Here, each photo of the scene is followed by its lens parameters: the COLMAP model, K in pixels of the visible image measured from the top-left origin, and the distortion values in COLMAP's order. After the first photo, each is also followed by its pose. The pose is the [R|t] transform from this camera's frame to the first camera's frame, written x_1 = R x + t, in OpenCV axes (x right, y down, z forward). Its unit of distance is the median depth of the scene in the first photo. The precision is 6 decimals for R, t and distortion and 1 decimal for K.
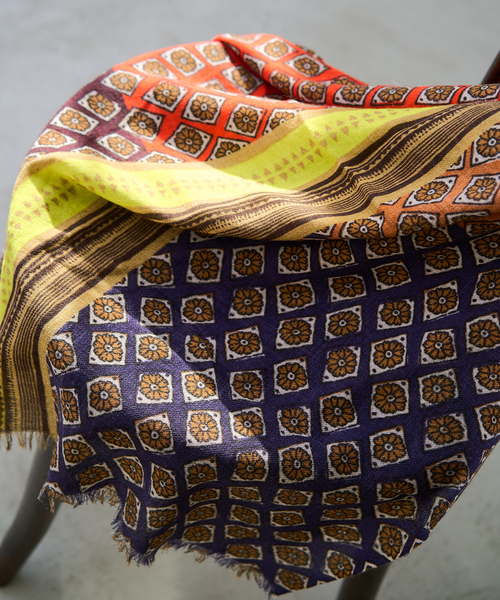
lens RADIAL K [[1250.7, 0, 250.8], [0, 1250.7, 298.6], [0, 0, 1]] dist [0.268687, 0.000000]
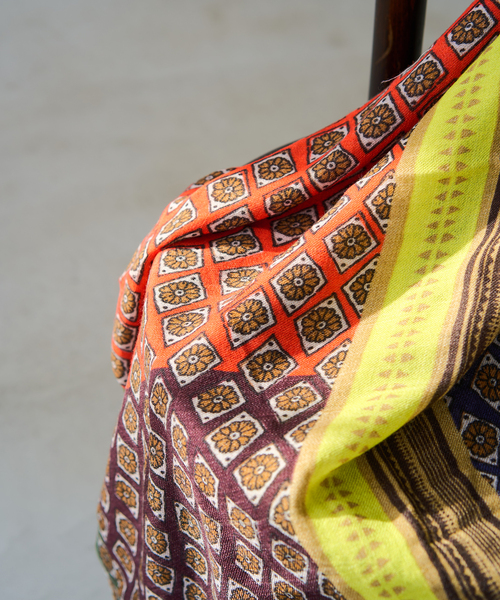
lens RADIAL K [[1250.7, 0, 250.6], [0, 1250.7, 301.2], [0, 0, 1]] dist [0.268687, 0.000000]
pose [[0.403306, -0.764818, 0.502391, -0.436849], [0.790264, 0.567903, 0.230148, -0.342581], [-0.461331, 0.304202, 0.833448, 0.391788]]
